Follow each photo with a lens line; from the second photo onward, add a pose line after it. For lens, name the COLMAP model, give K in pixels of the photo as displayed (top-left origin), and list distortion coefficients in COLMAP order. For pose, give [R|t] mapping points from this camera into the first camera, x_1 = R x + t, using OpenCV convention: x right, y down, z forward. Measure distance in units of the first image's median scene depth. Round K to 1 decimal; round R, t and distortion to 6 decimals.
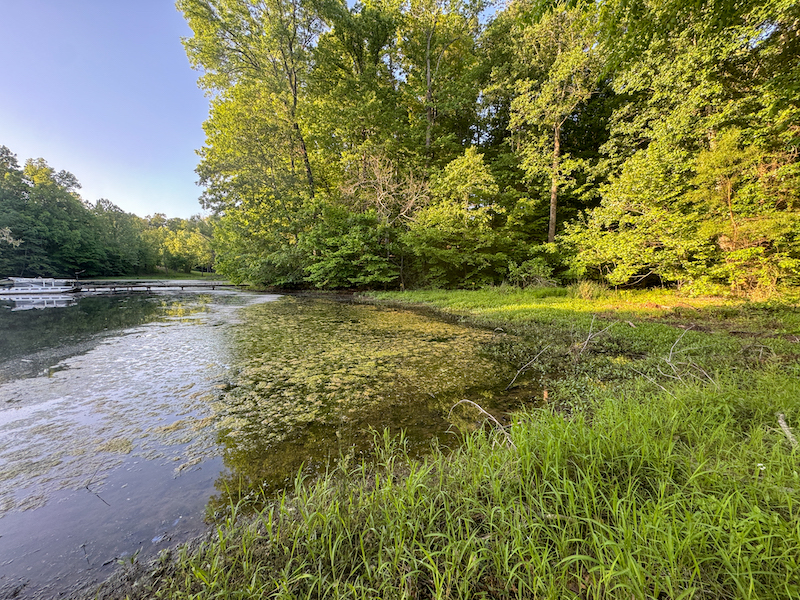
lens RADIAL K [[318.2, 0, 399.4], [0, 318.2, 299.5], [0, 0, 1]] dist [-0.002504, -0.000113]
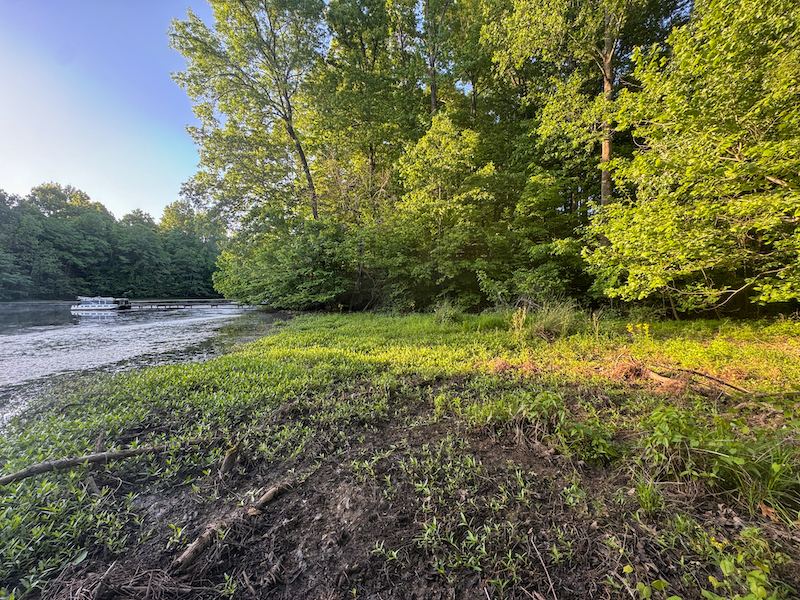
lens RADIAL K [[314.1, 0, 400.0], [0, 314.1, 300.0], [0, 0, 1]] dist [-0.002176, -0.000183]
pose [[0.928704, 0.004564, -0.370795, 0.550430], [-0.027292, 0.998054, -0.056072, -0.032154], [0.369817, 0.062194, 0.927021, 0.485518]]
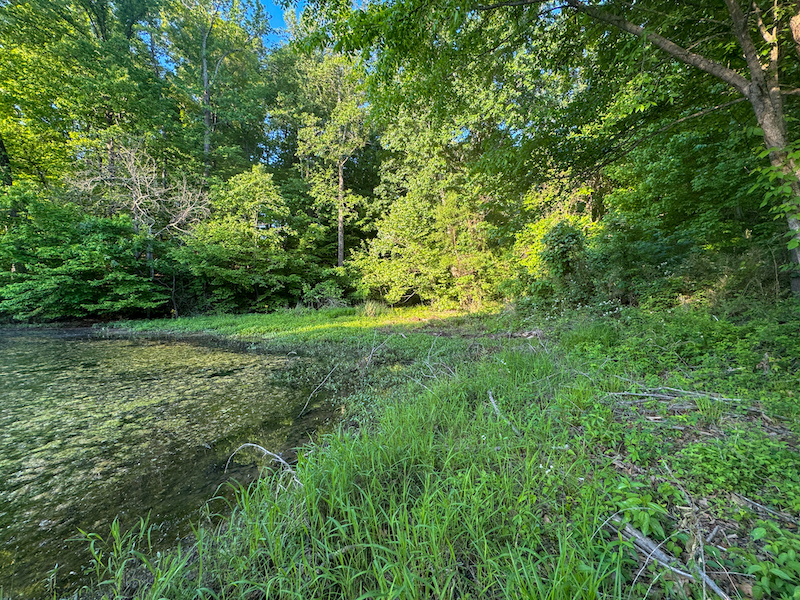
lens RADIAL K [[318.2, 0, 399.4], [0, 318.2, 299.5], [0, 0, 1]] dist [-0.002504, -0.000113]
pose [[0.814017, -0.019791, 0.580503, 0.008490], [0.059490, 0.997004, -0.049431, -0.000401], [-0.577786, 0.074771, 0.812756, 0.007124]]
